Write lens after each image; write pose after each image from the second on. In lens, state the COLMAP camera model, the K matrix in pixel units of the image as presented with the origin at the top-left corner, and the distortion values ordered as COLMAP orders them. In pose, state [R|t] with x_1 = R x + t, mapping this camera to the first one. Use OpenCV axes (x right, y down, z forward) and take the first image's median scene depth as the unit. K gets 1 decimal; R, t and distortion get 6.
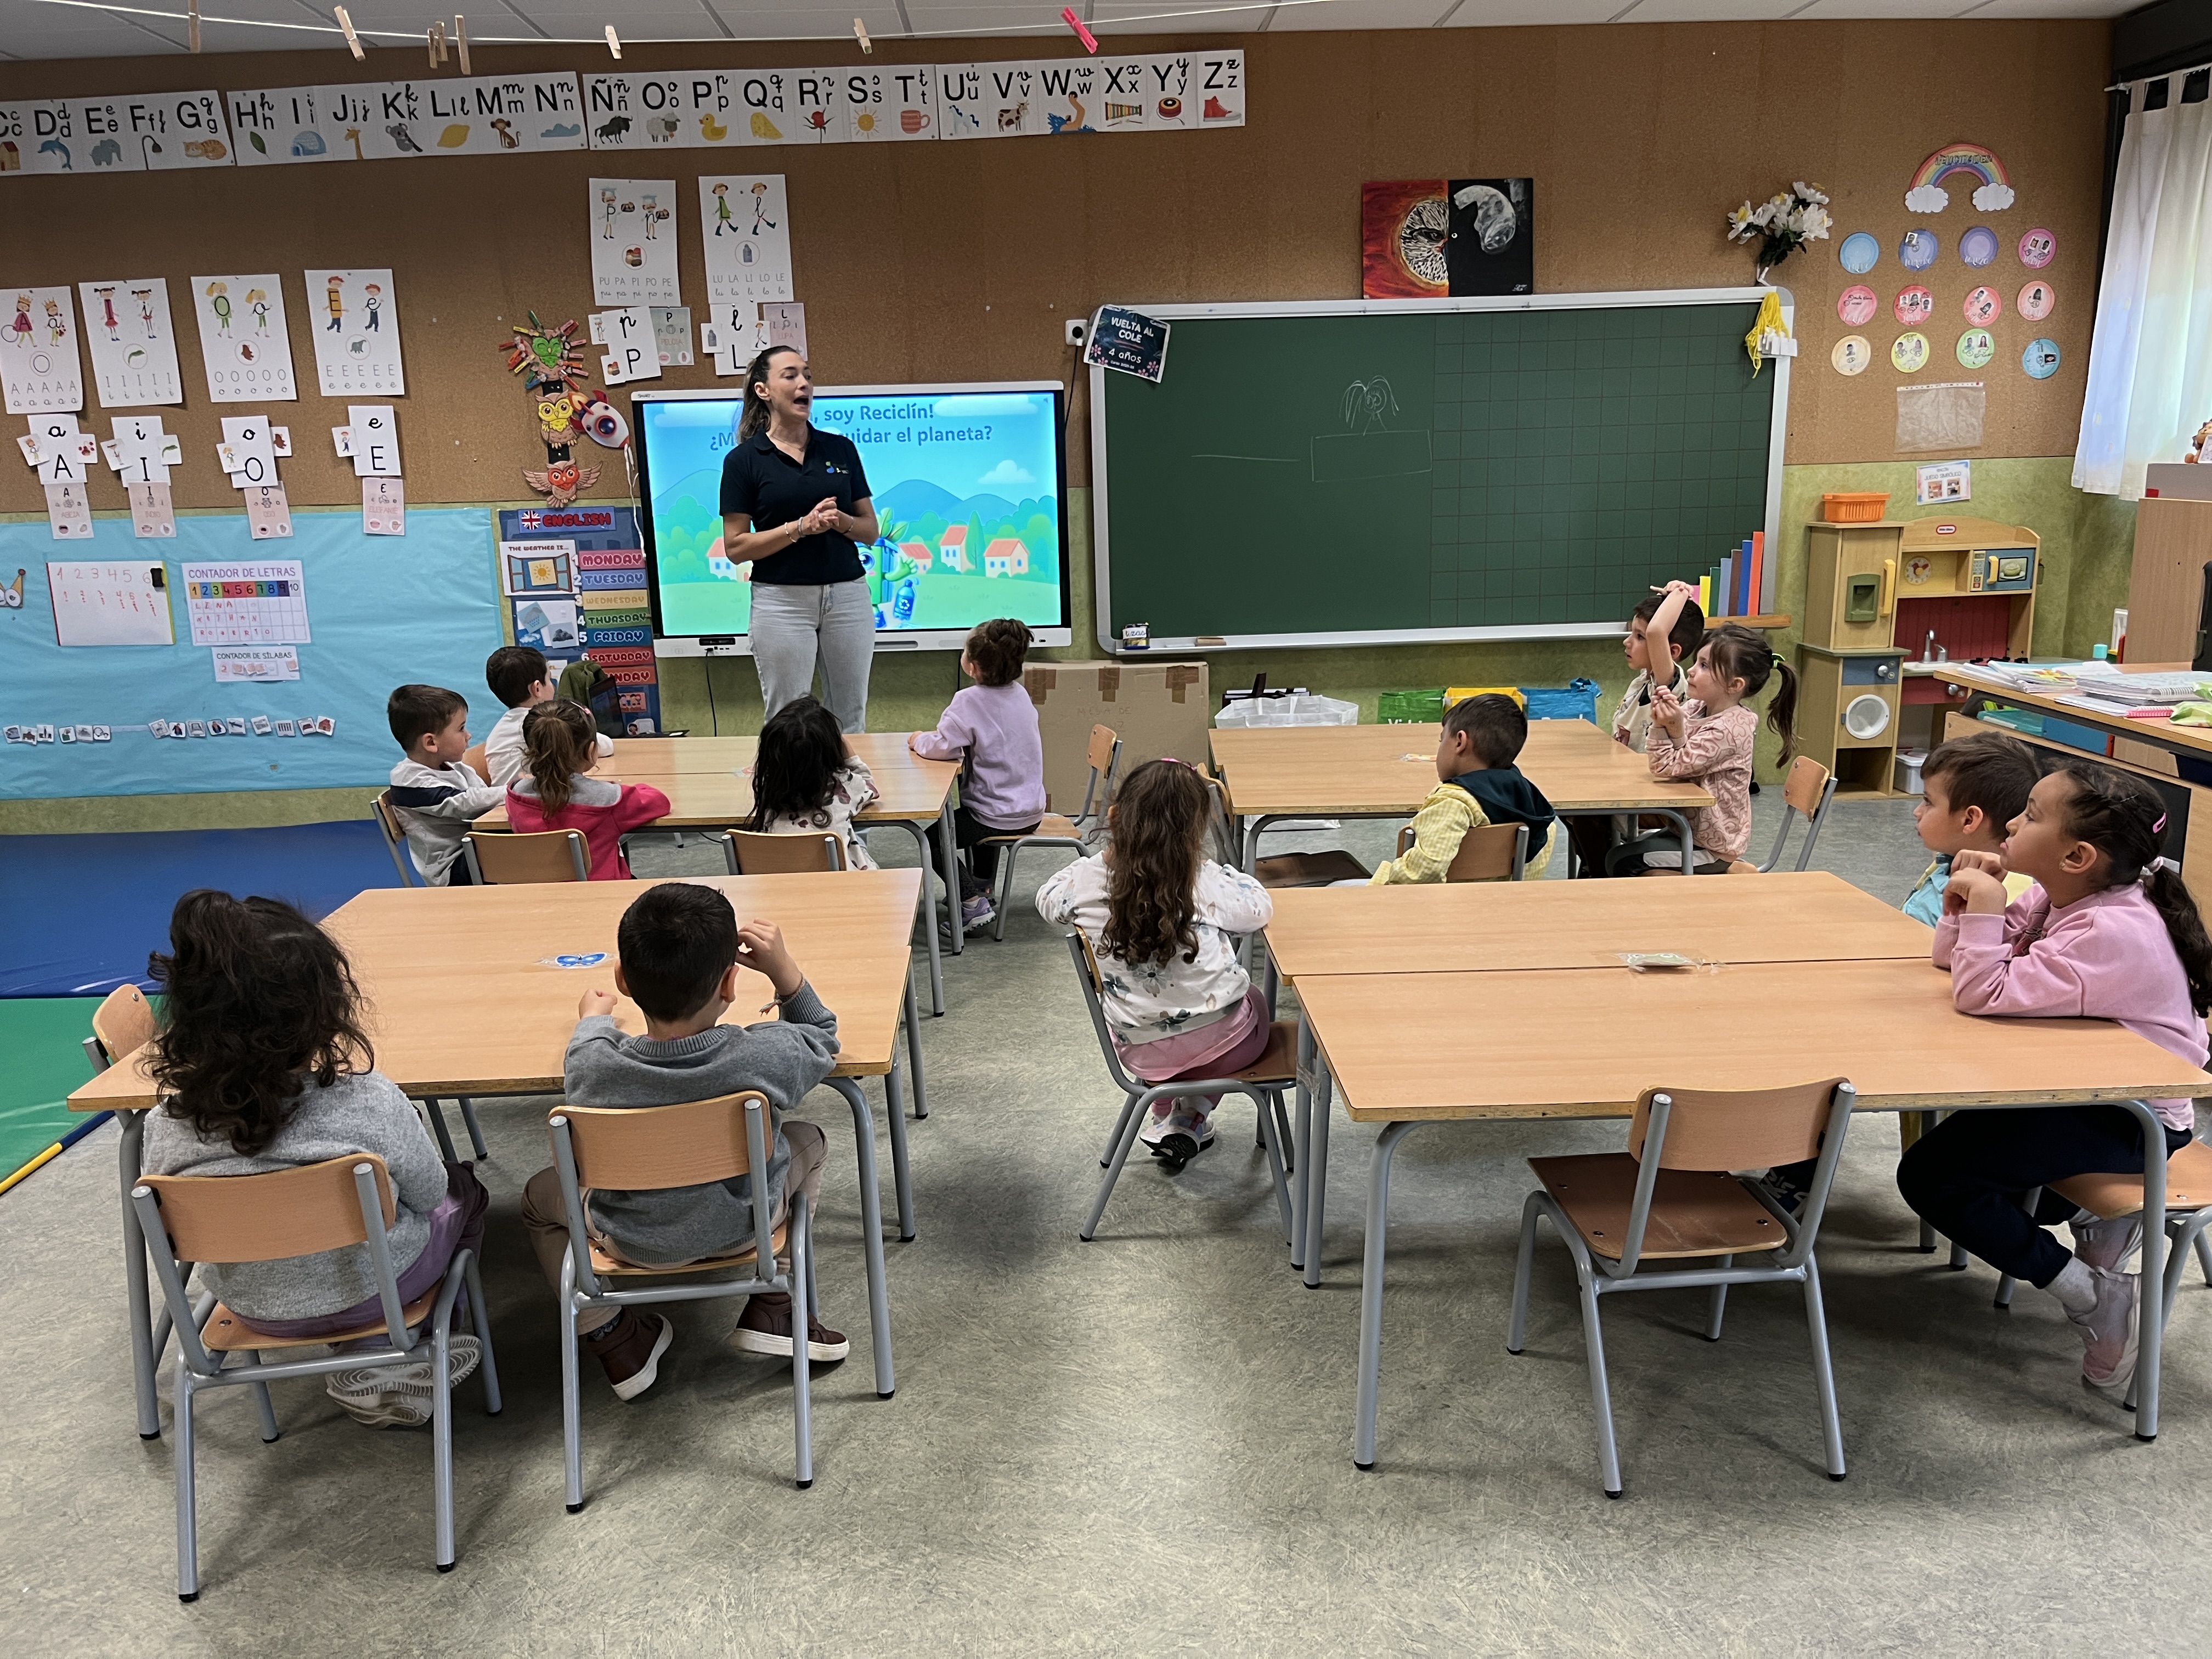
lens RADIAL K [[1667.0, 0, 1102.6], [0, 1667.0, 830.0], [0, 0, 1]] dist [0.058515, -0.087559]
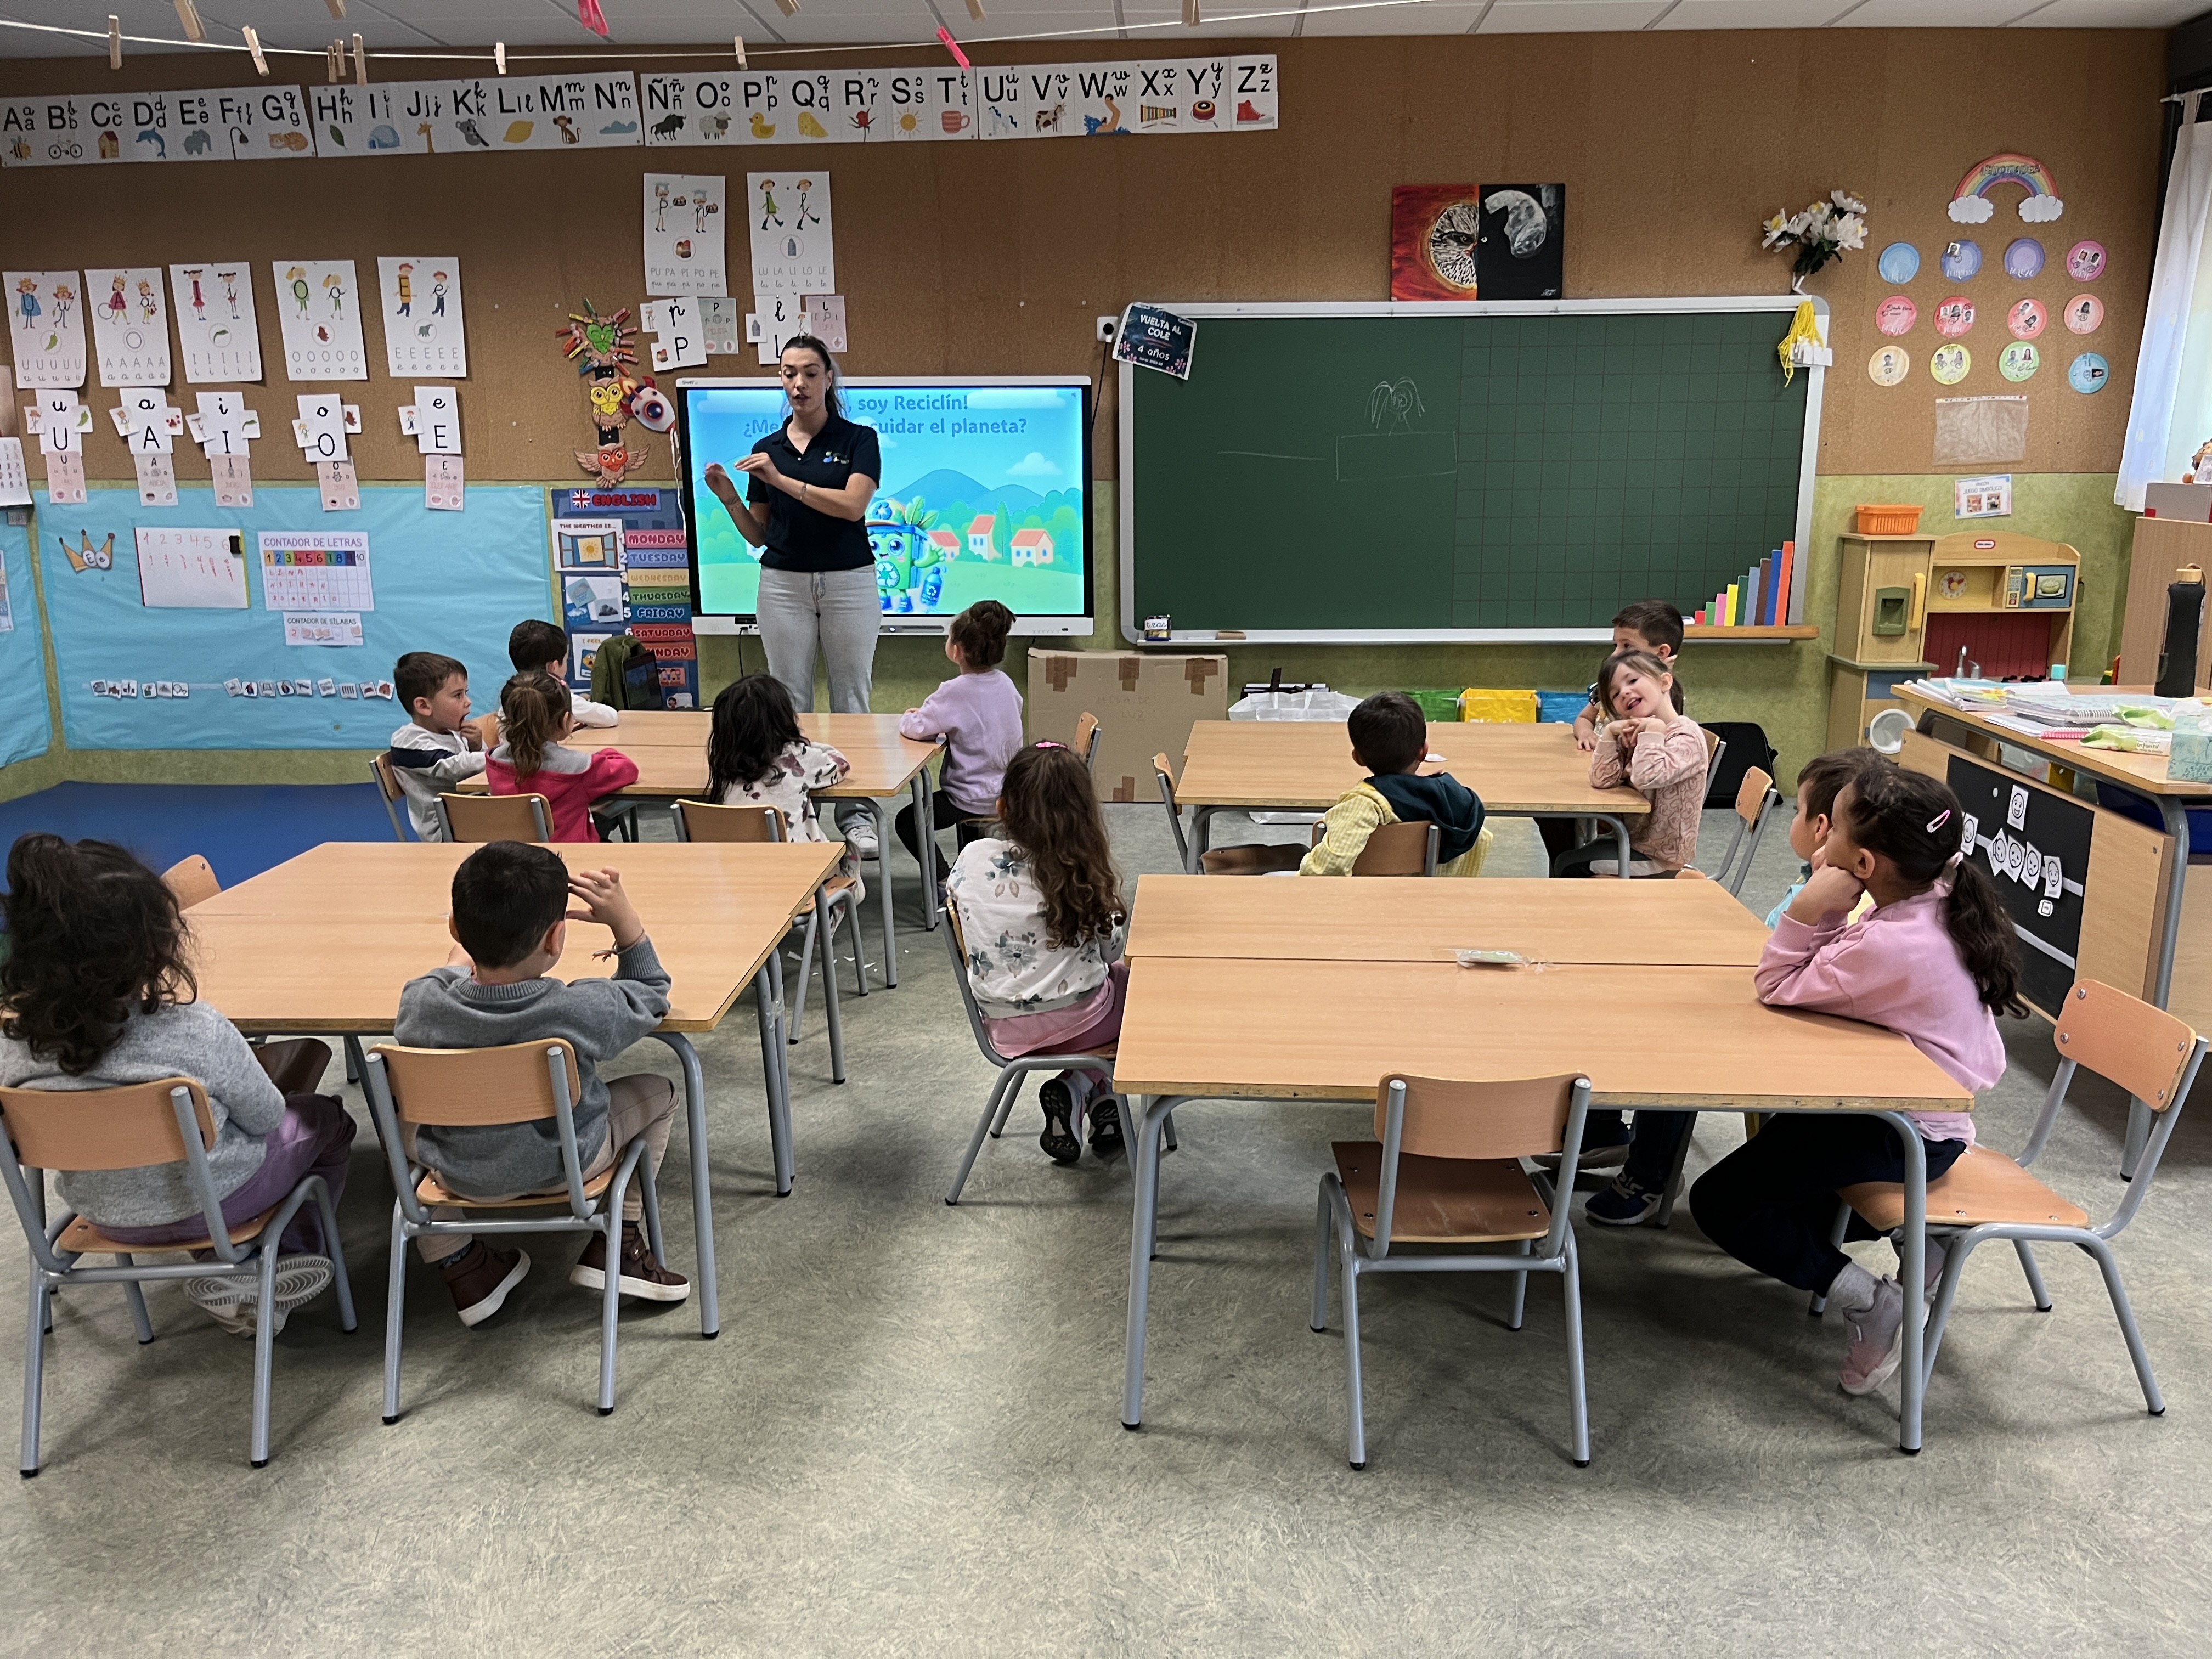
lens RADIAL K [[1667.0, 0, 1129.2], [0, 1667.0, 810.6], [0, 0, 1]] dist [0.058515, -0.087559]
pose [[0.997009, 0.037313, -0.067676, 0.078939], [-0.037656, 0.999283, -0.003807, -0.000061], [0.067486, 0.006344, 0.997700, -0.016733]]
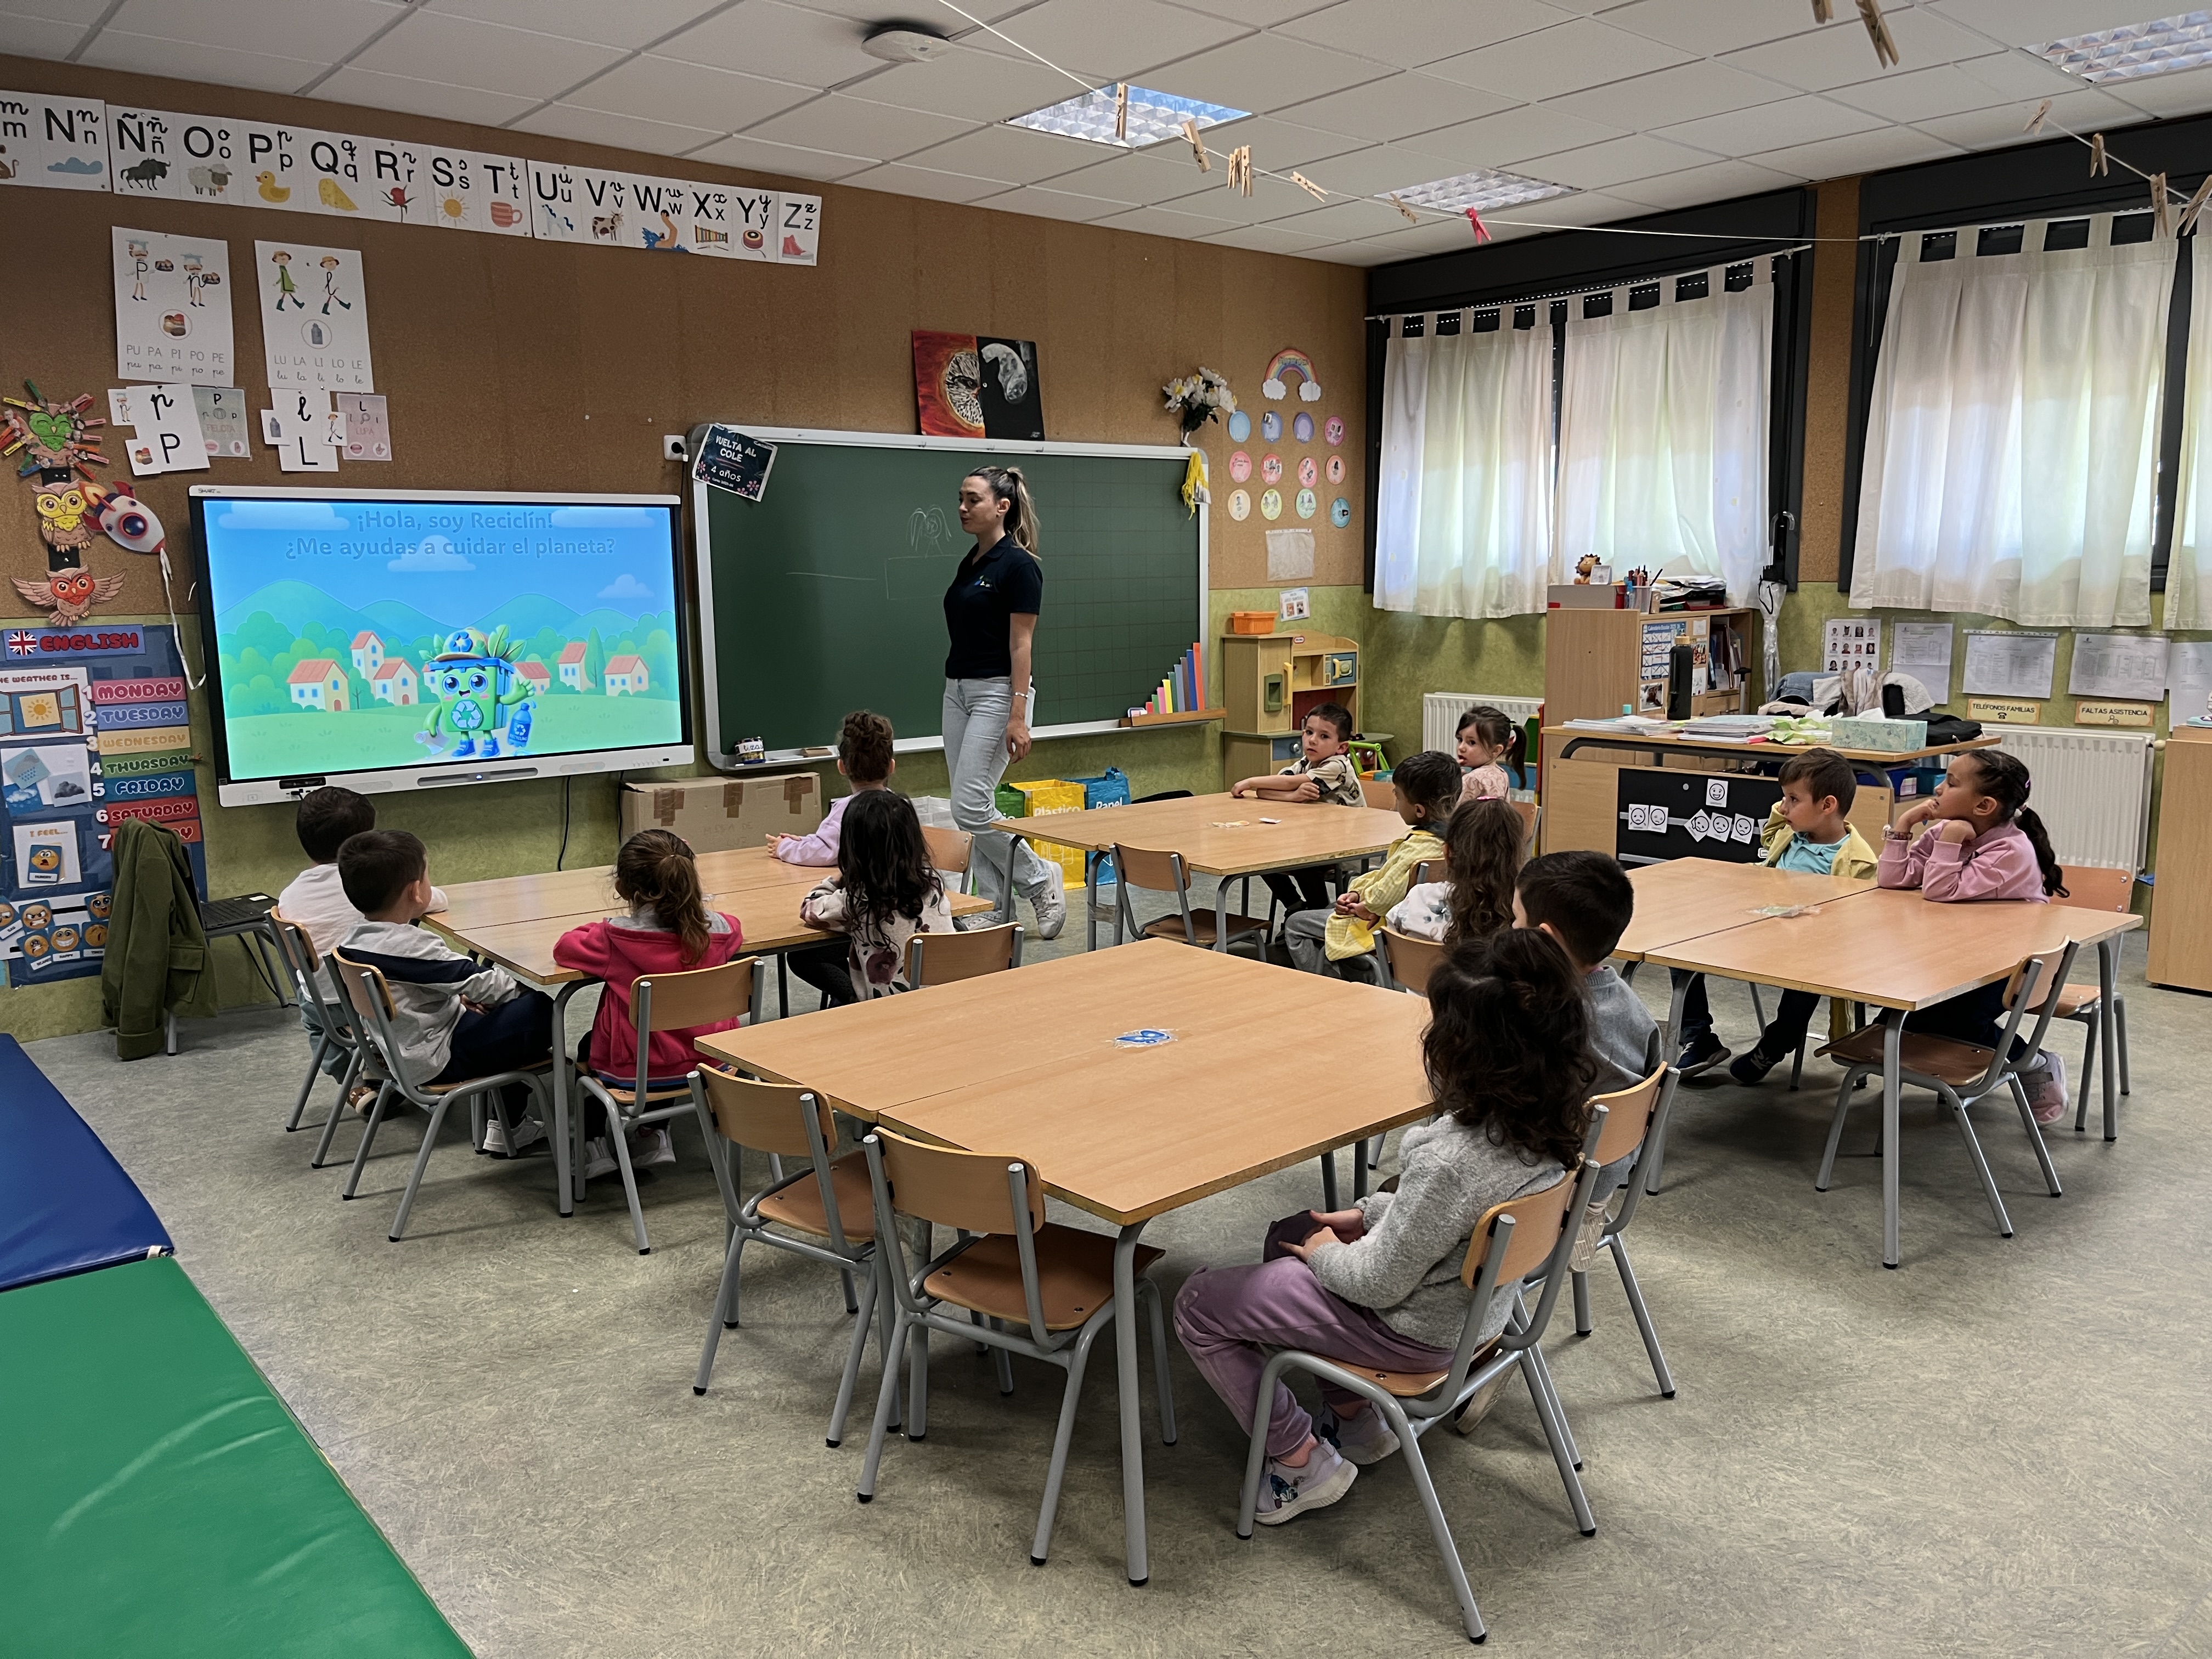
lens RADIAL K [[1667.0, 0, 1123.0], [0, 1667.0, 824.5], [0, 0, 1]] dist [0.058515, -0.087559]
pose [[0.776036, -0.079725, 0.625629, -0.450985], [0.131920, 0.990554, -0.037407, -0.006850], [-0.616737, 0.111562, 0.779223, 0.098739]]
